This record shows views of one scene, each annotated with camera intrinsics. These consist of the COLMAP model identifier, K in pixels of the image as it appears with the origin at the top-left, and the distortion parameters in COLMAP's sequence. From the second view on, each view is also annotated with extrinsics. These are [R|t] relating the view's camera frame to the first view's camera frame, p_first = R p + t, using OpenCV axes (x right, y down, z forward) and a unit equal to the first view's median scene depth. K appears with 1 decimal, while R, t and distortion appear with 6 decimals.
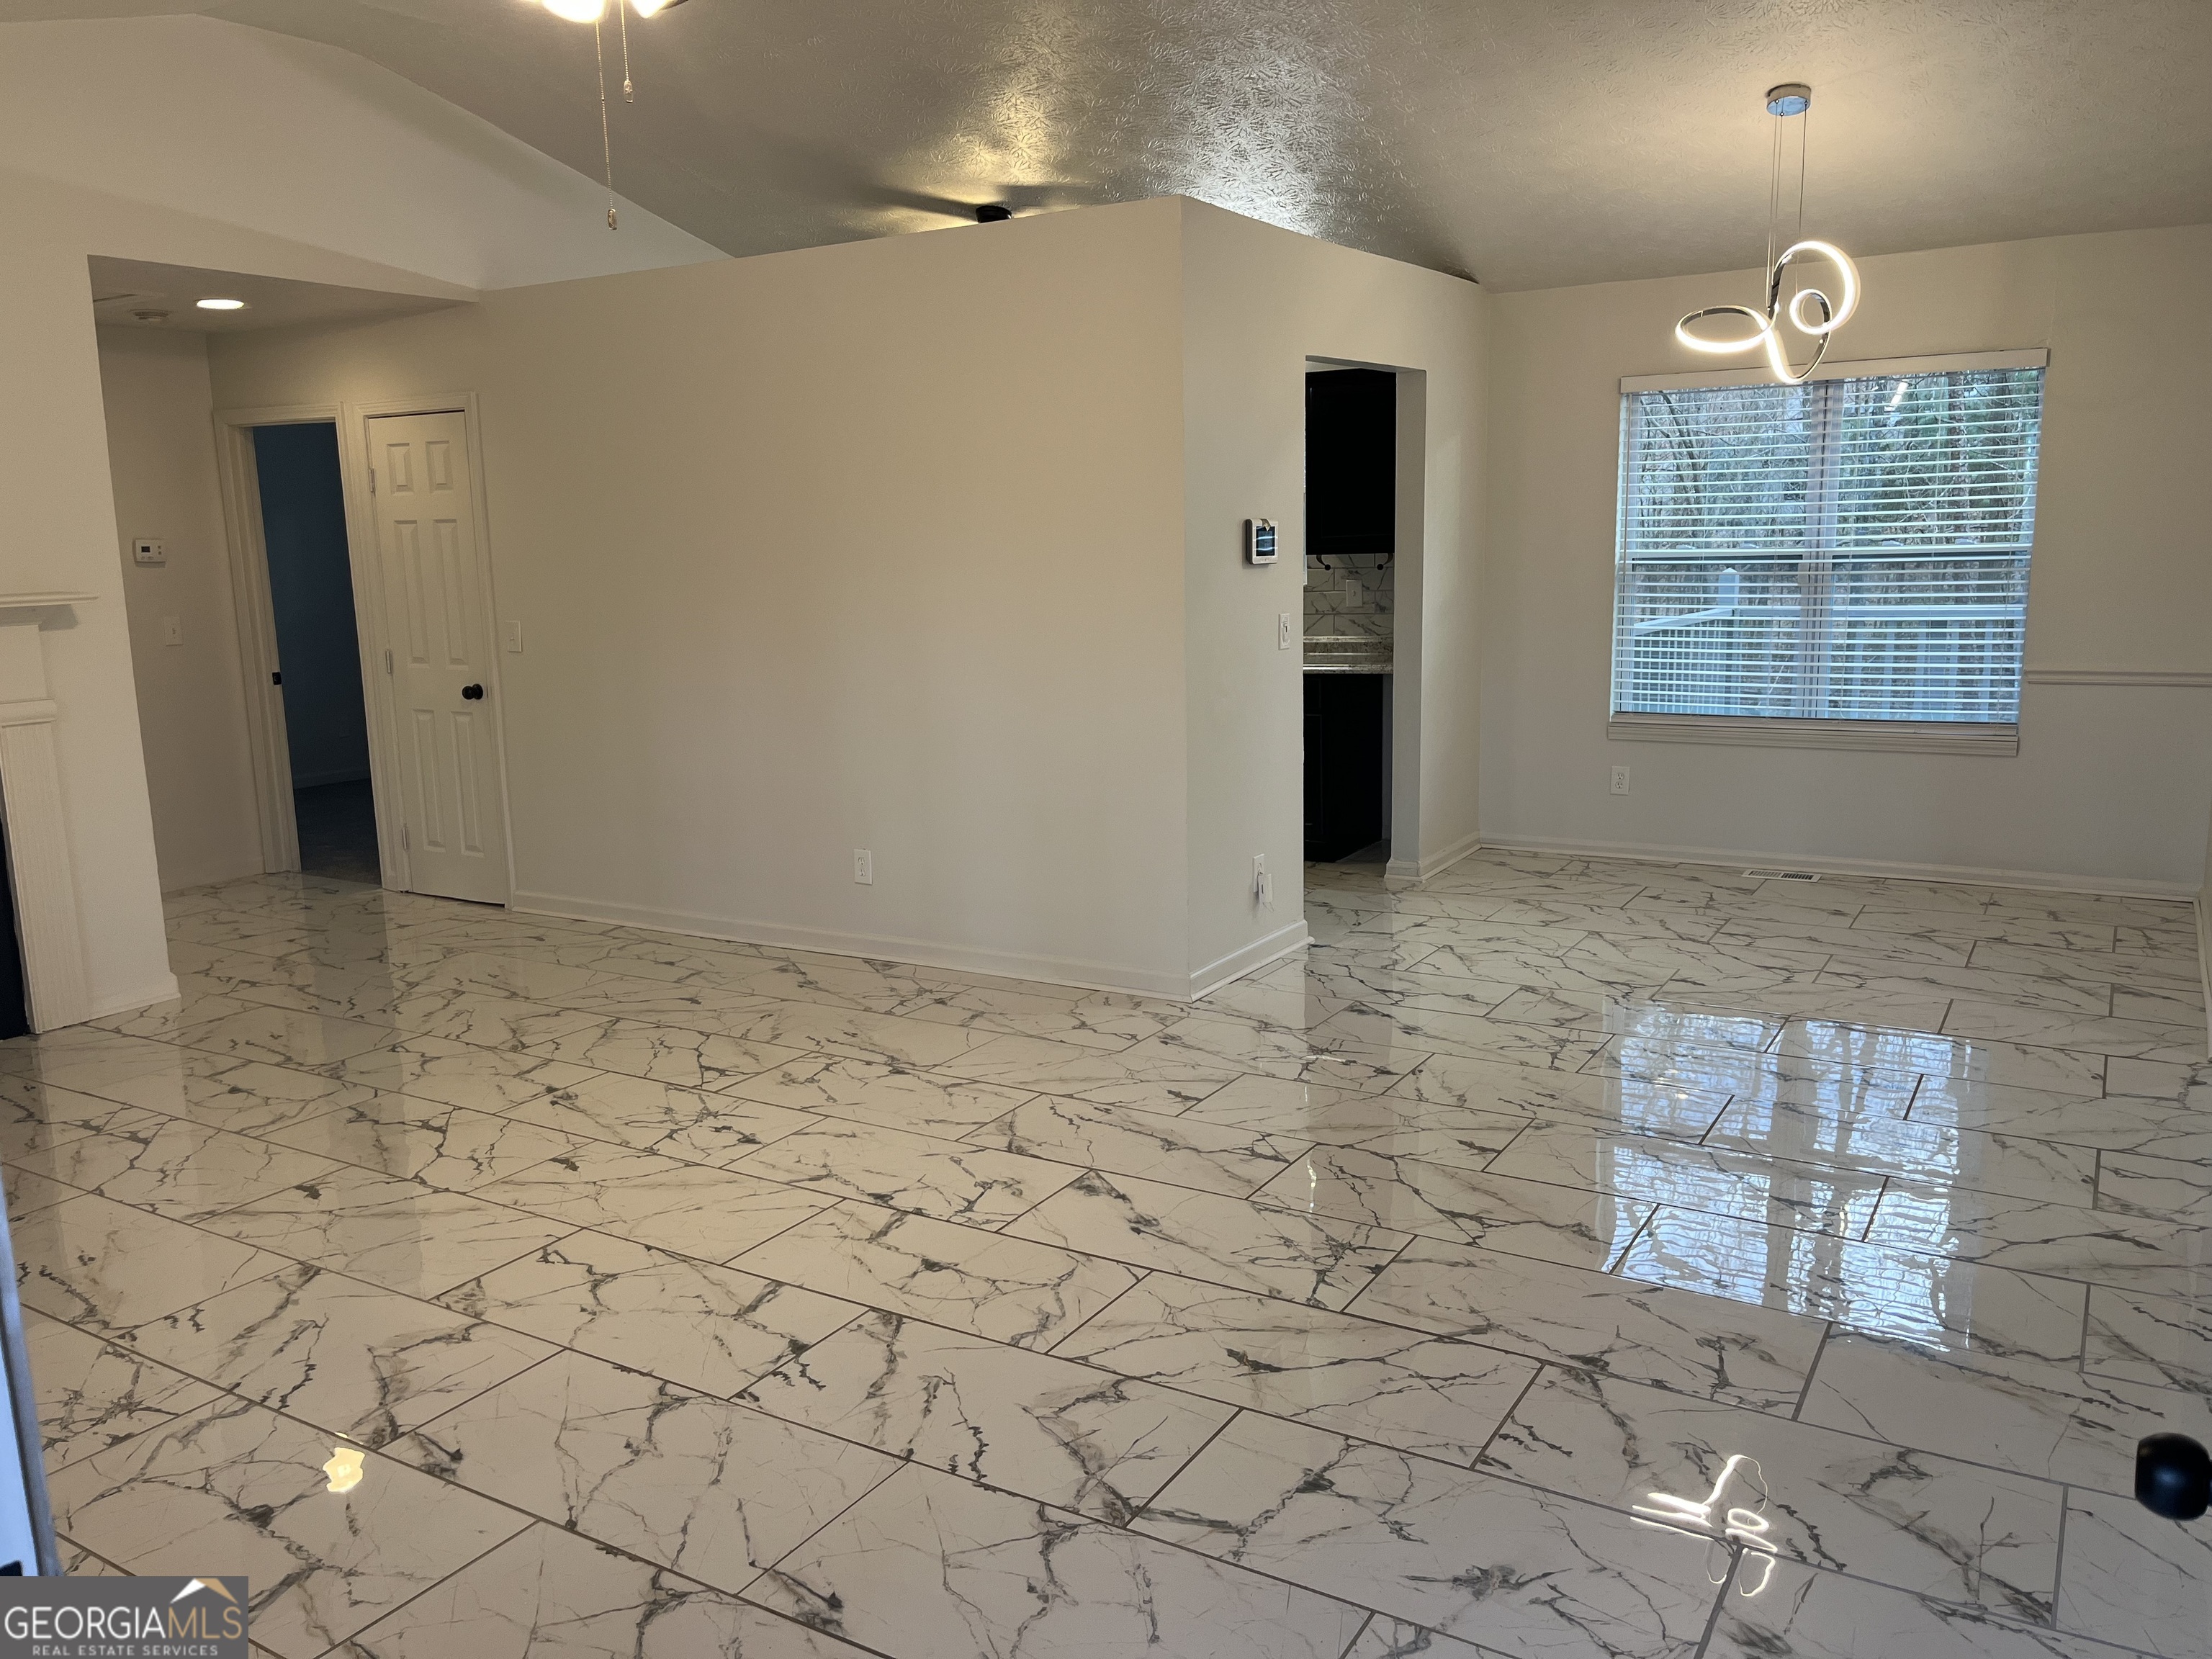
lens RADIAL K [[1666.7, 0, 1099.7], [0, 1666.7, 826.8], [0, 0, 1]] dist [0.058128, -0.074634]
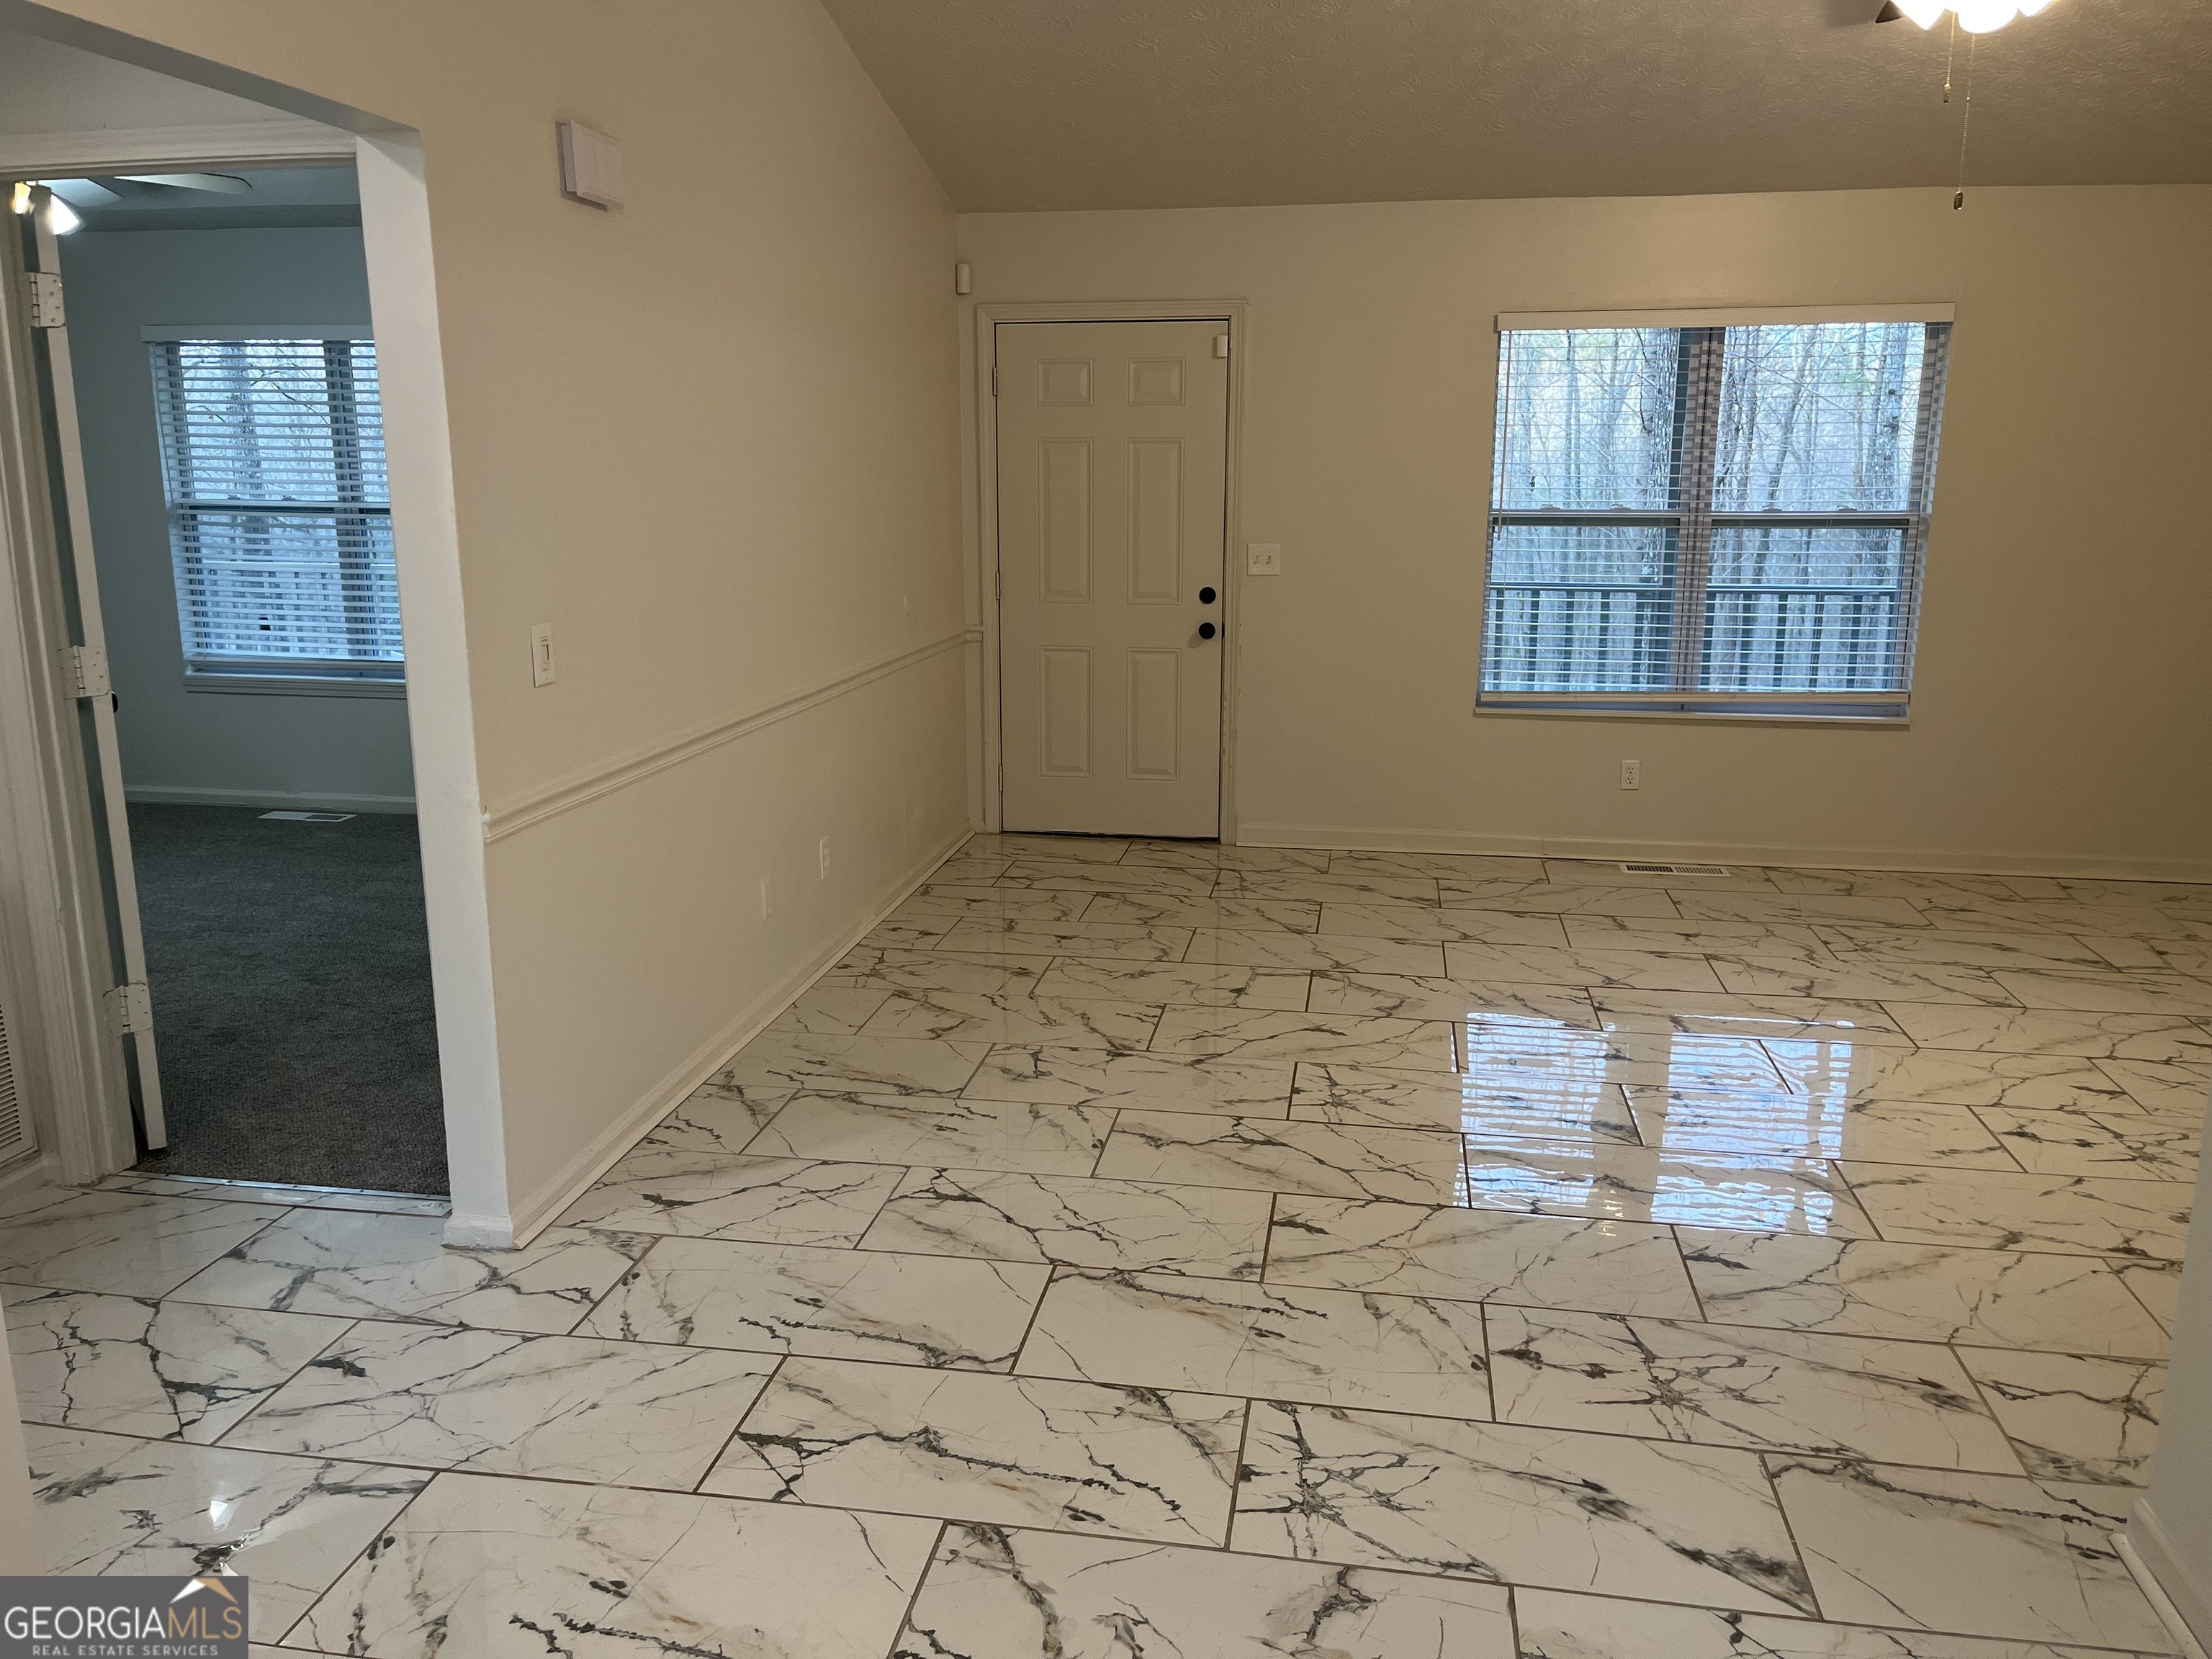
lens RADIAL K [[1666.7, 0, 1099.7], [0, 1666.7, 826.8], [0, 0, 1]] dist [0.058128, -0.074634]
pose [[-0.928243, 0.102427, -0.357594, 0.536721], [-0.042742, 0.925604, 0.376073, -0.276633], [0.369511, 0.364372, -0.854807, 1.438196]]
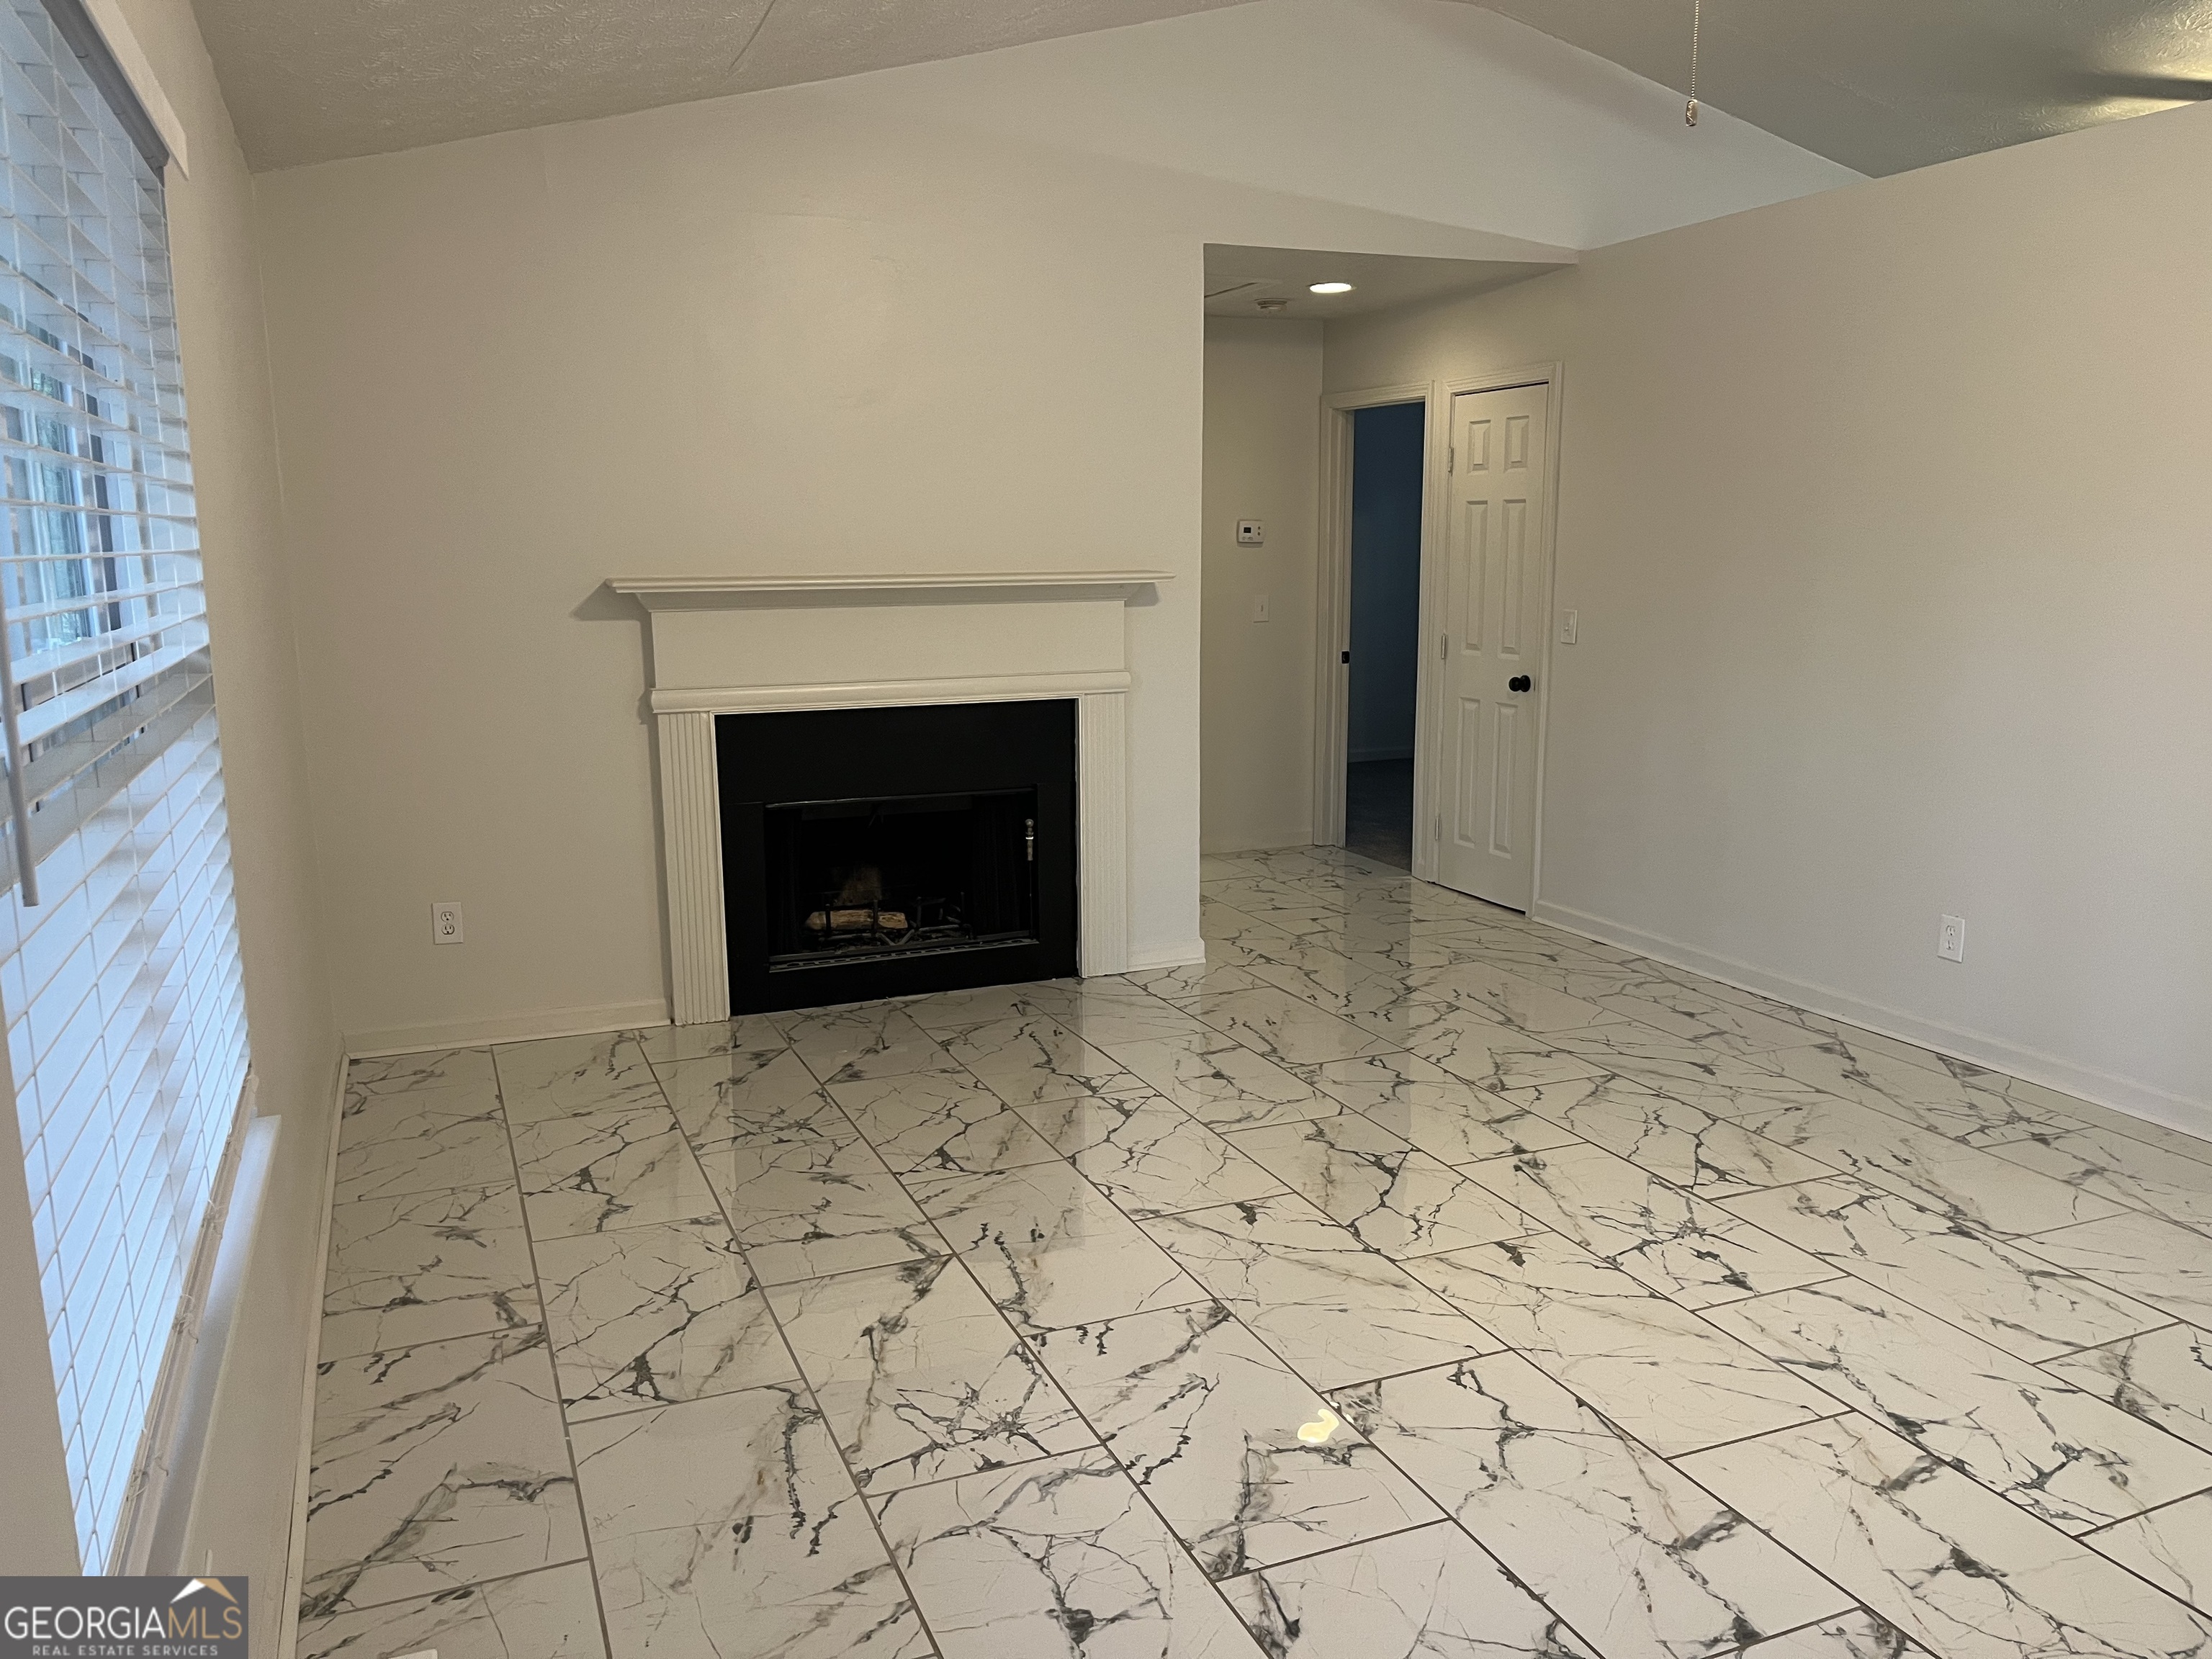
lens RADIAL K [[1666.7, 0, 1099.7], [0, 1666.7, 826.8], [0, 0, 1]] dist [0.058128, -0.074634]
pose [[0.805404, 0.114892, -0.581485, -0.013762], [-0.108376, 0.993041, 0.046099, -0.028651], [0.582734, 0.025891, 0.812250, 0.161162]]
